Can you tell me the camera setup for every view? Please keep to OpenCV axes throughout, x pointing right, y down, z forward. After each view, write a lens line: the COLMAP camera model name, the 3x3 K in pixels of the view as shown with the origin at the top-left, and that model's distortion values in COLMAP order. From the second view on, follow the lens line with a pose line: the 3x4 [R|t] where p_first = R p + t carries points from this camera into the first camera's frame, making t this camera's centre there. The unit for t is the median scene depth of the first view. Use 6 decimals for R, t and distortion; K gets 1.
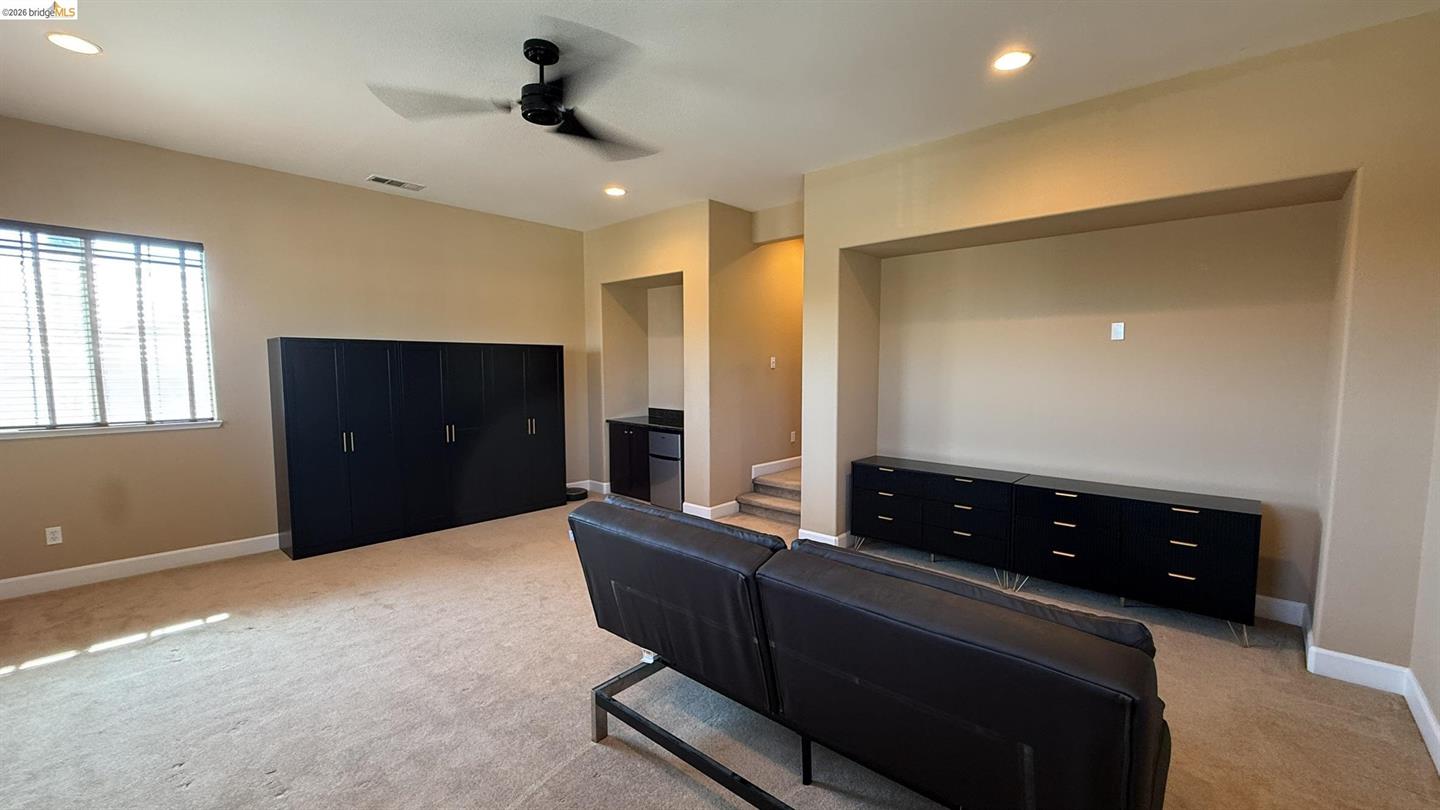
lens RADIAL K [[577.4, 0, 725.8], [0, 577.4, 408.4], [0, 0, 1]] dist [-0.001768, 0.000457]
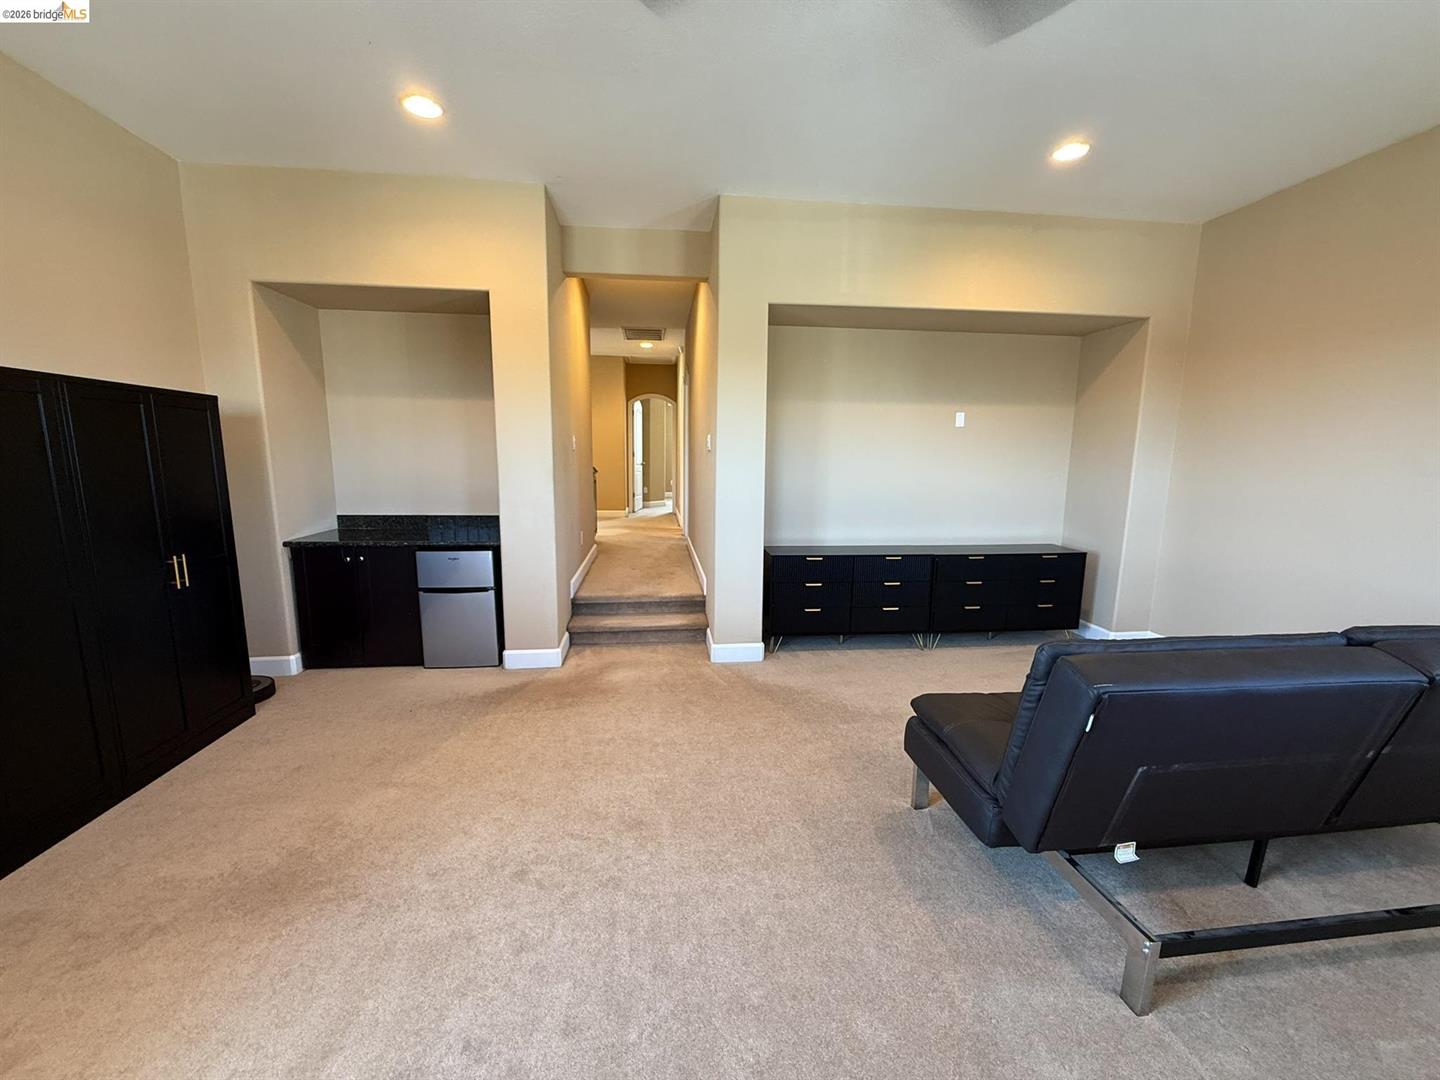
lens RADIAL K [[574.7, 0, 716.9], [0, 574.7, 542.1], [0, 0, 1]] dist [0.000261, -0.000157]
pose [[0.661737, -0.106361, 0.742153, -0.388421], [0.050774, 0.993971, 0.097178, -0.013947], [-0.748015, -0.026624, 0.663148, 0.381237]]
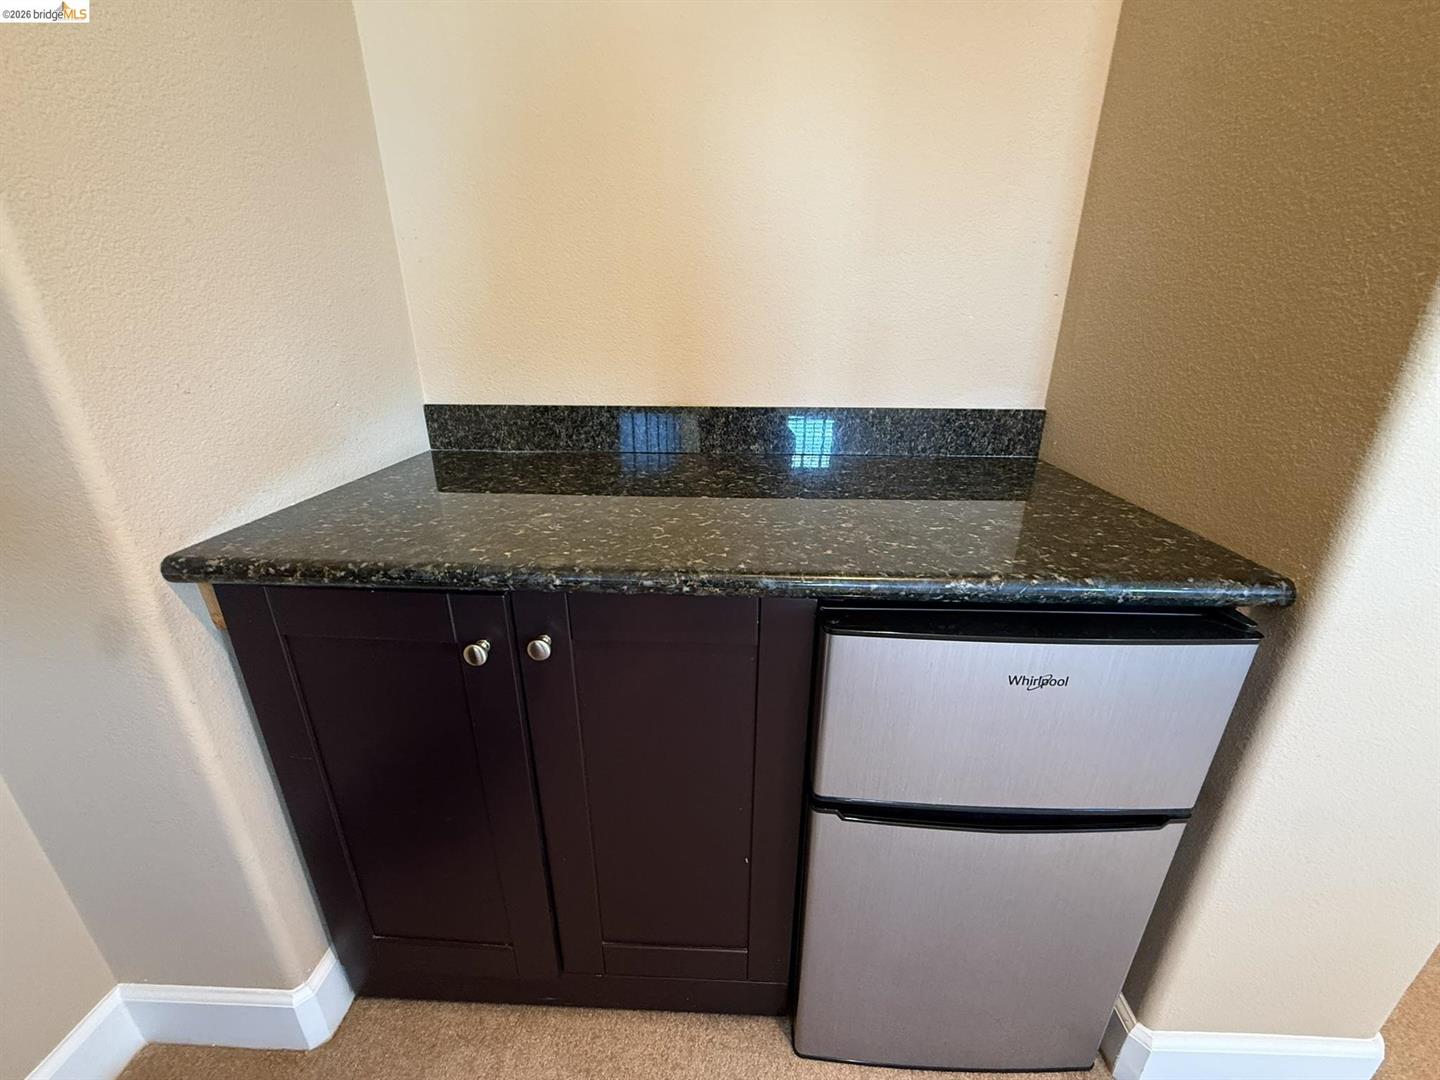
lens RADIAL K [[574.7, 0, 729.4], [0, 574.7, 541.7], [0, 0, 1]] dist [0.000261, -0.000157]
pose [[0.757777, -0.225684, 0.612242, -0.220293], [0.042636, 0.953404, 0.298670, -0.011665], [-0.651119, -0.200222, 0.732090, 0.981068]]
